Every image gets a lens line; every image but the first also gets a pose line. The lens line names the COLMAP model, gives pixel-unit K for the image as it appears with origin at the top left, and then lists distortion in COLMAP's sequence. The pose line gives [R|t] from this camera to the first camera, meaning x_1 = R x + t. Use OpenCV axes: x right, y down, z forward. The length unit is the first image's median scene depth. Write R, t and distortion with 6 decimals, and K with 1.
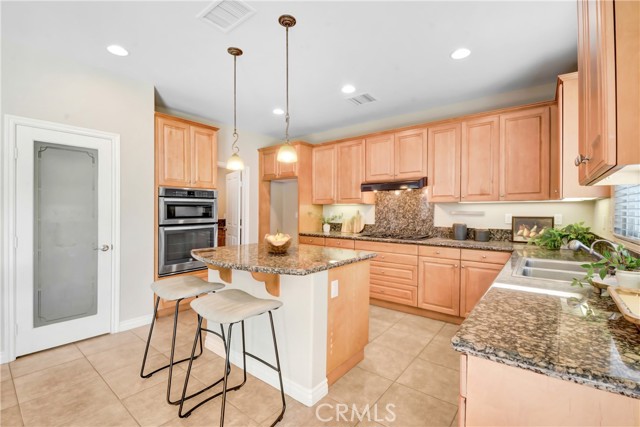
lens RADIAL K [[275.8, 0, 312.4], [0, 275.8, 204.4], [0, 0, 1]] dist [0.000033, -0.000076]
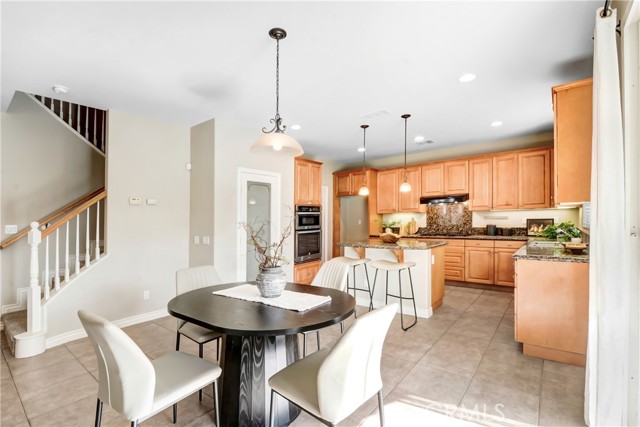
lens RADIAL K [[280.5, 0, 321.6], [0, 280.5, 216.9], [0, 0, 1]] dist [0.001717, 0.000107]
pose [[0.999676, -0.023575, 0.009624, -0.406907], [0.023437, 0.999624, 0.014215, -0.015137], [-0.009956, -0.013985, 0.999853, -0.518775]]
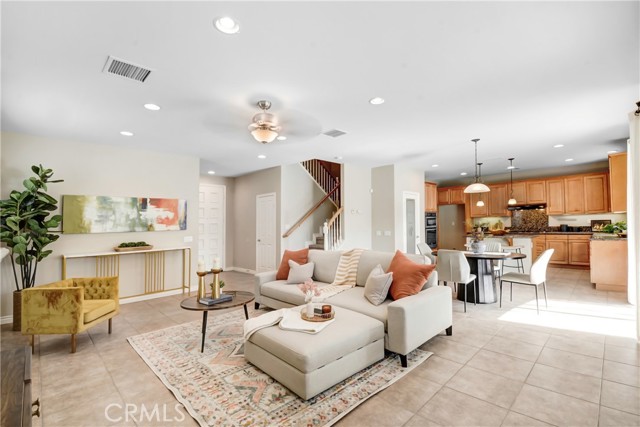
lens RADIAL K [[283.3, 0, 320.0], [0, 283.3, 213.5], [0, 0, 1]] dist [-0.001266, -0.000611]
pose [[0.993366, -0.031548, -0.110580, -1.148891], [0.030172, 0.999445, -0.014100, -0.042767], [0.110964, 0.010670, 0.993767, -1.455066]]
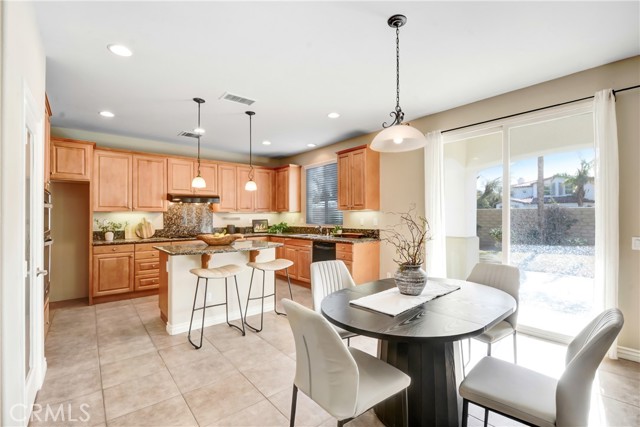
lens RADIAL K [[283.3, 0, 320.0], [0, 283.3, 213.5], [0, 0, 1]] dist [-0.001266, -0.000611]
pose [[0.196689, 0.005110, 0.980453, -1.103468], [-0.015162, 0.999883, -0.002169, -0.003431], [-0.980349, -0.014439, 0.196744, 0.124444]]
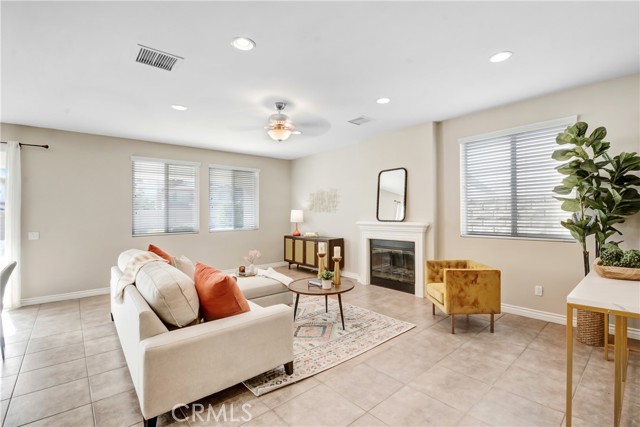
lens RADIAL K [[290.3, 0, 336.6], [0, 290.3, 207.4], [0, 0, 1]] dist [-0.001546, -0.000501]
pose [[-0.989531, 0.018707, 0.143101, -1.771228], [0.012185, 0.998853, -0.046315, 0.009828], [-0.143804, -0.044087, -0.988624, 0.557628]]
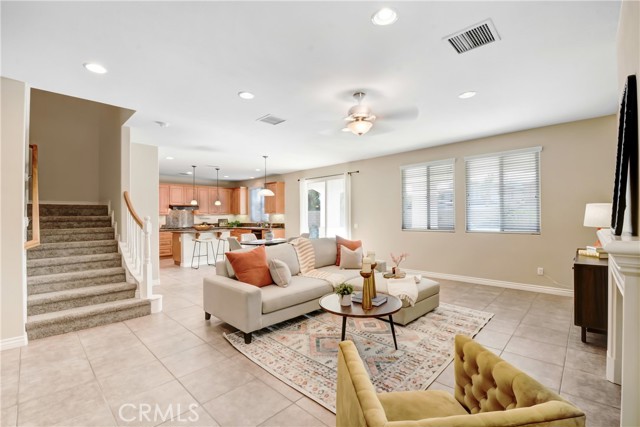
lens RADIAL K [[283.3, 0, 320.0], [0, 283.3, 213.5], [0, 0, 1]] dist [-0.001266, -0.000611]
pose [[0.086680, 0.007010, 0.996212, -2.428706], [-0.011964, 0.999910, -0.005995, -0.016164], [-0.996164, -0.011399, 0.086756, -0.481982]]
